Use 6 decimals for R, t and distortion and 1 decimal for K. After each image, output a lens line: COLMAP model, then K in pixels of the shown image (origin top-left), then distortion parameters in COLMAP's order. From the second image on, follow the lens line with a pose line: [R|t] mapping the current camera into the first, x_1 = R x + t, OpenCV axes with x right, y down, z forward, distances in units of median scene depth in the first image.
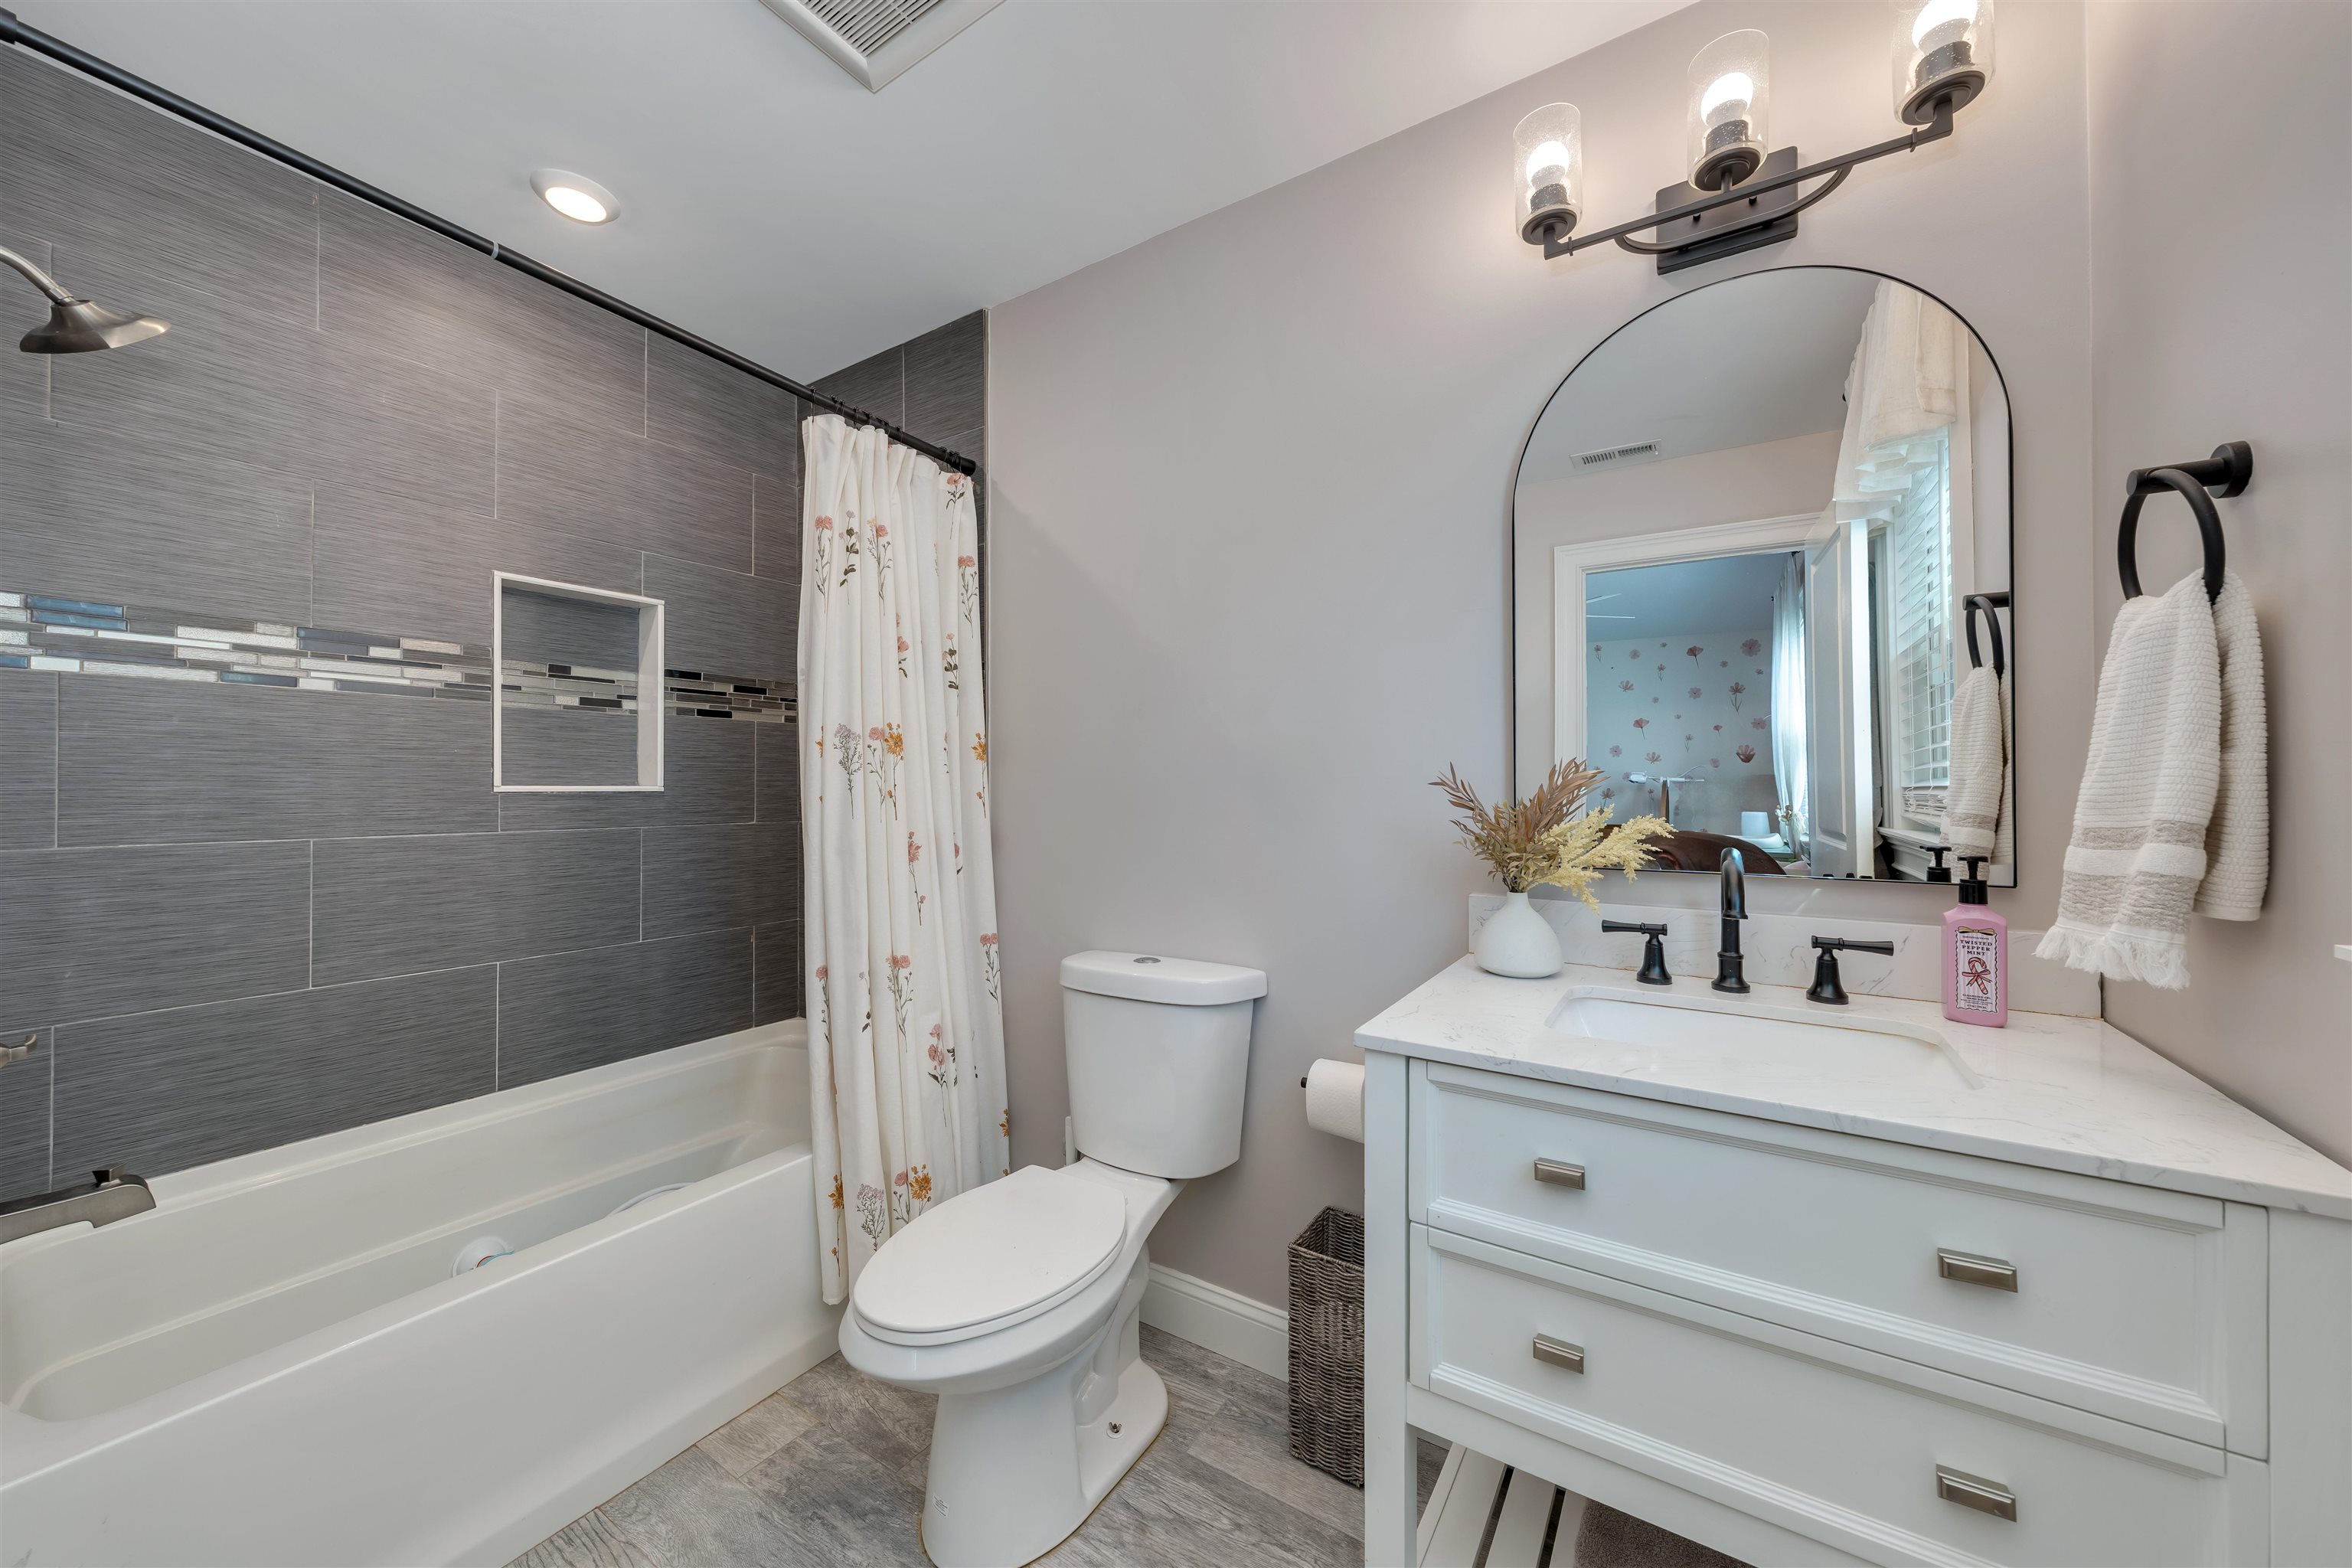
lens RADIAL K [[840.0, 0, 1176.0], [0, 840.0, 784.0], [0, 0, 1]] dist [0.000704, 0.000059]
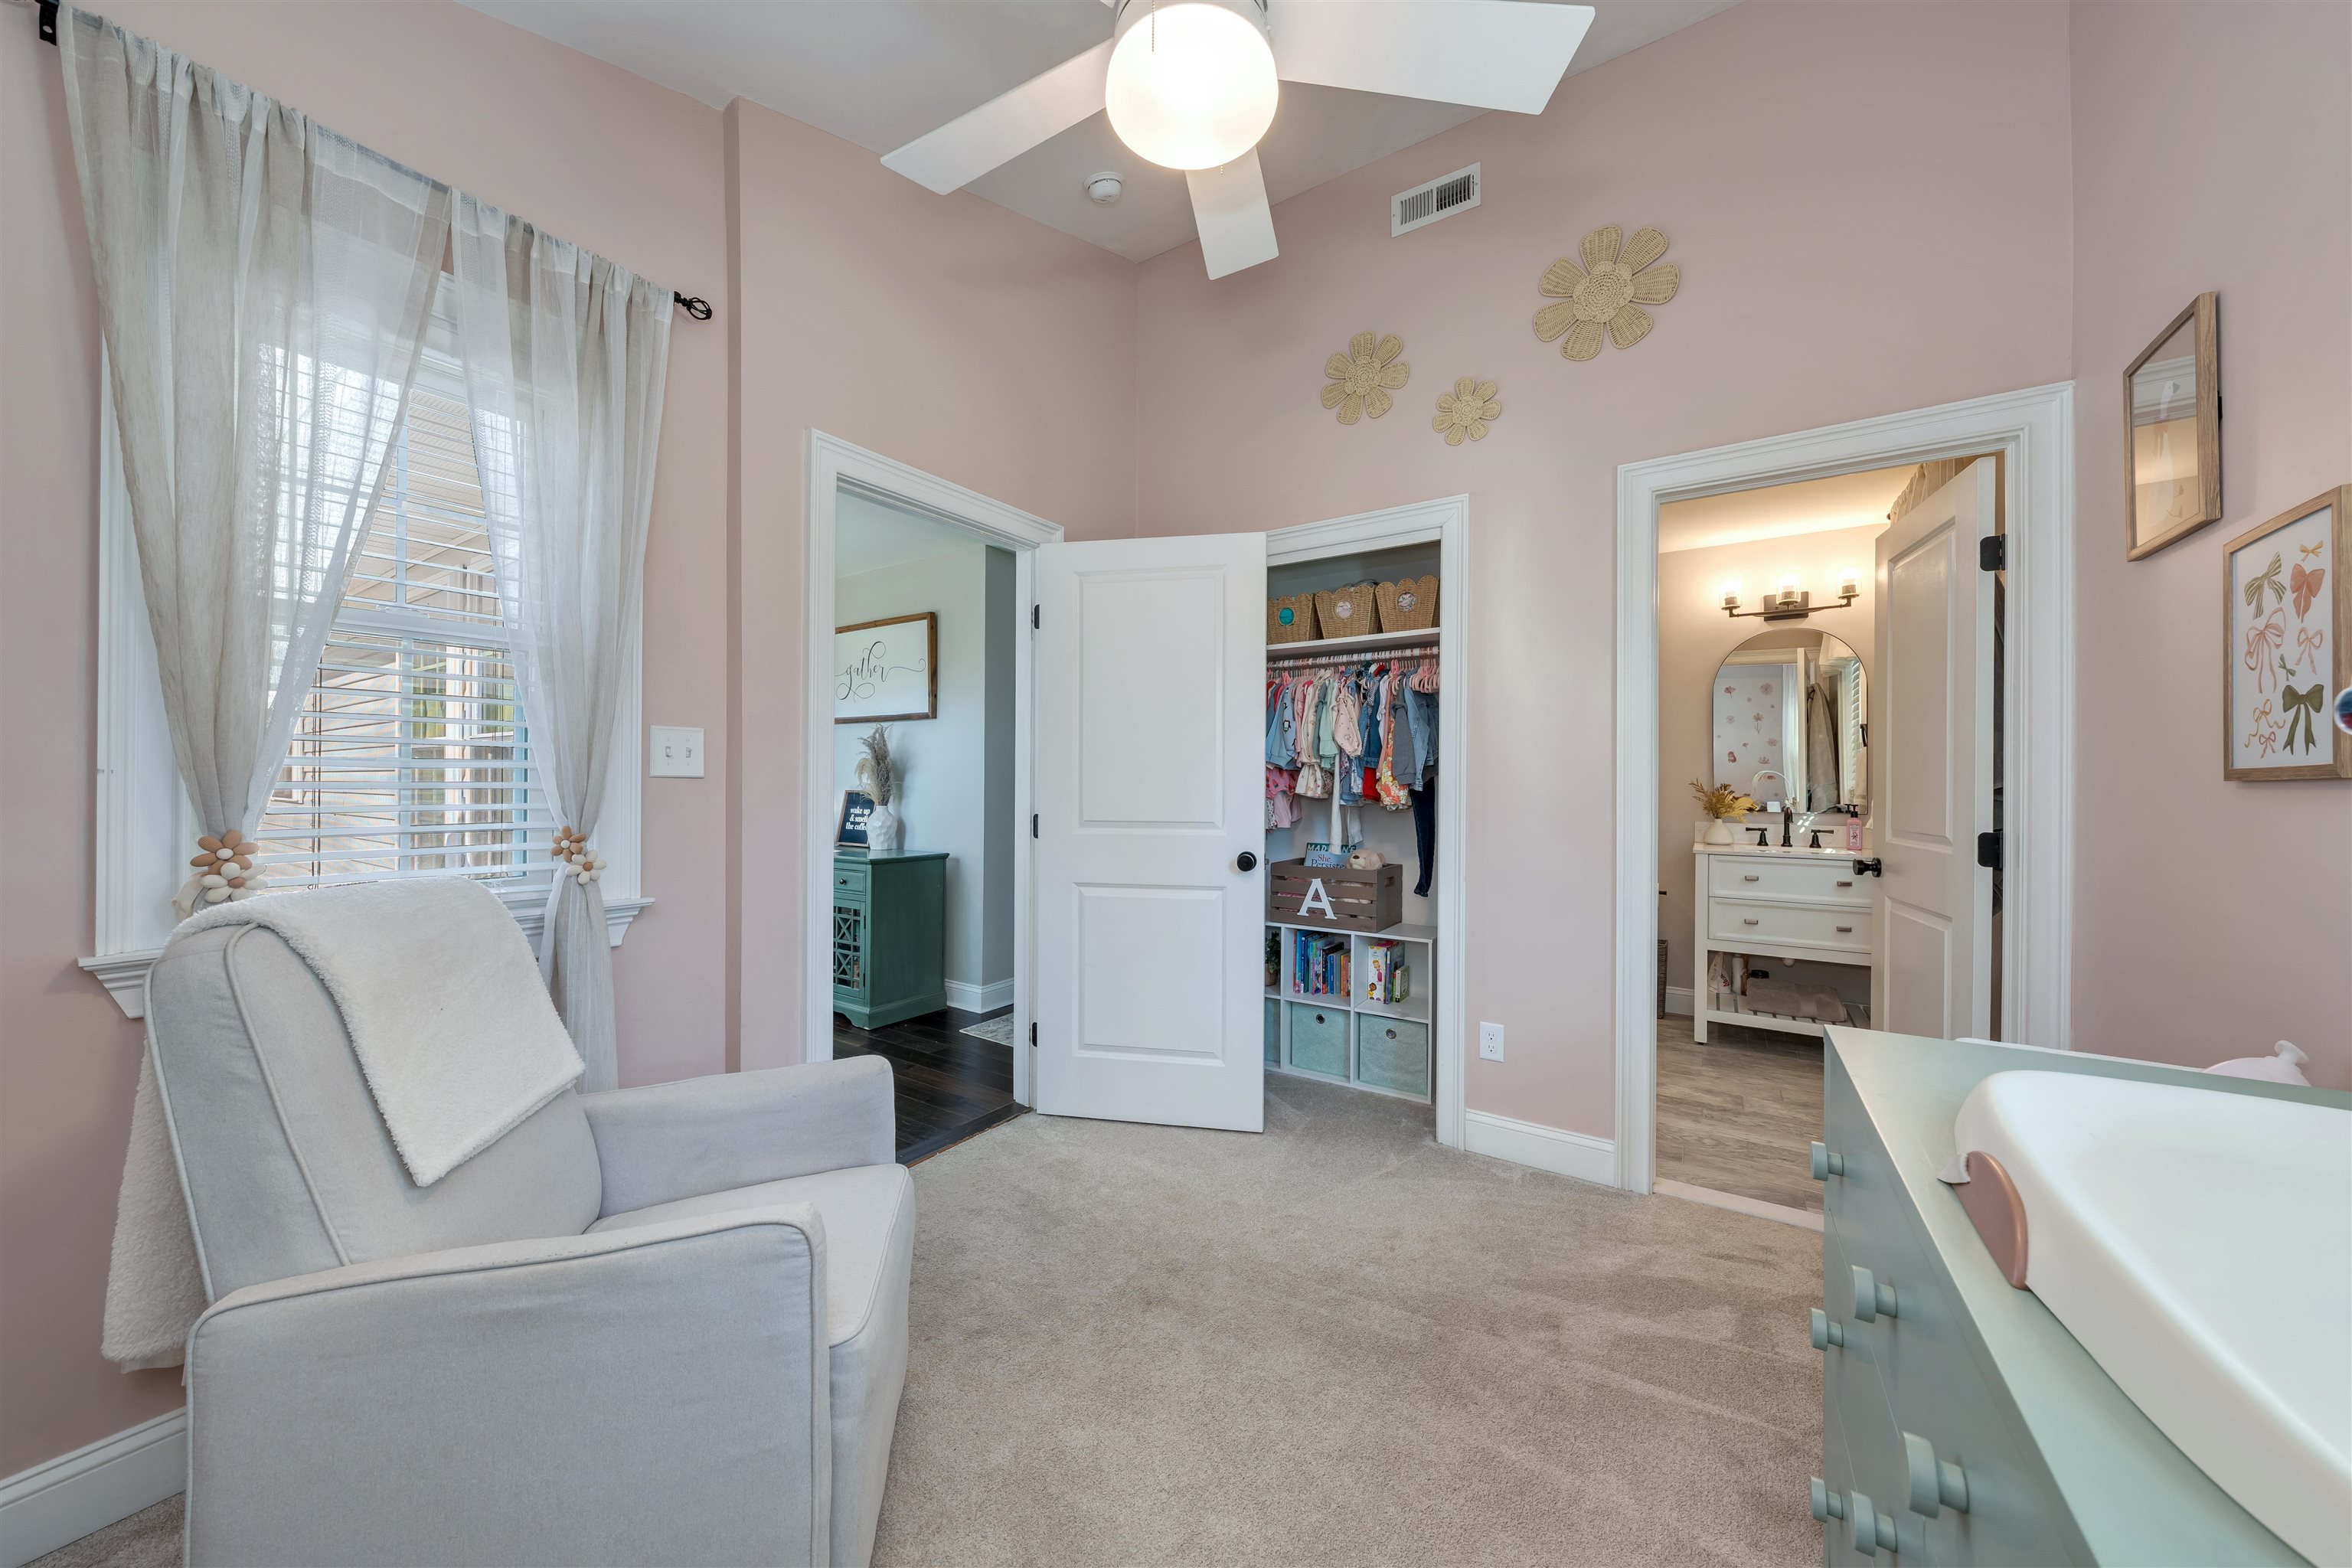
lens RADIAL K [[810.1, 0, 1216.4], [0, 810.1, 778.1], [0, 0, 1]] dist [0.000059, 0.000004]
pose [[0.999792, 0.008785, 0.018432, -1.630029], [-0.008803, 0.999961, 0.000894, -0.010362], [-0.018423, -0.001056, 0.999830, -2.128168]]
